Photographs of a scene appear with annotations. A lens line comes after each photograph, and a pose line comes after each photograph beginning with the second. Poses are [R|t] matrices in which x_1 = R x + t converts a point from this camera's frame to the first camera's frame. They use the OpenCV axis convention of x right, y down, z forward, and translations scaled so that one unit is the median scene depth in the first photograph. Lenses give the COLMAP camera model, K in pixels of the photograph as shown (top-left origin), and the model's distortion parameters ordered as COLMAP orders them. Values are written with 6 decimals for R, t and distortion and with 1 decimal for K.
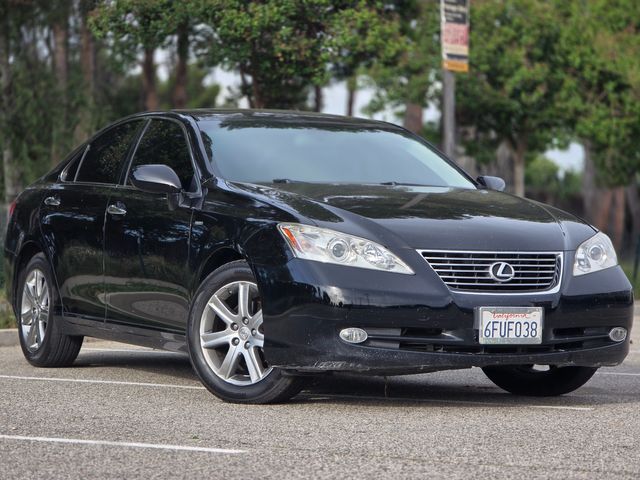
lens RADIAL K [[2138.6, 0, 321.9], [0, 2138.6, 238.0], [0, 0, 1]] dist [0.265149, 0.000000]
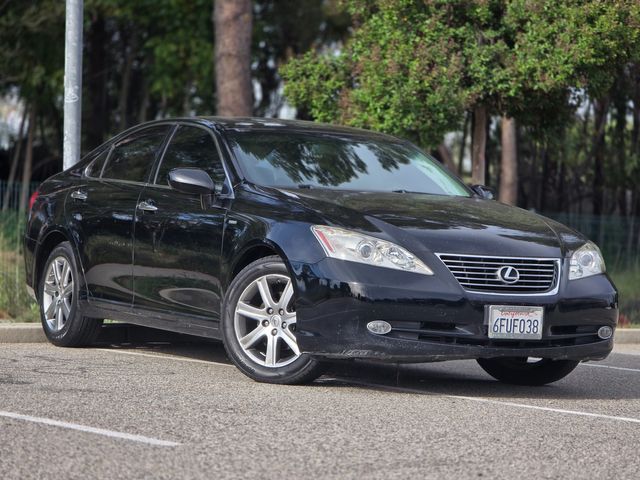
lens RADIAL K [[2138.6, 0, 319.4], [0, 2138.6, 241.5], [0, 0, 1]] dist [0.265149, 0.000000]
pose [[0.998464, 0.030917, 0.045978, -0.068803], [-0.031271, 0.999486, 0.007005, -0.006673], [-0.045737, -0.008432, 0.998918, -0.127770]]
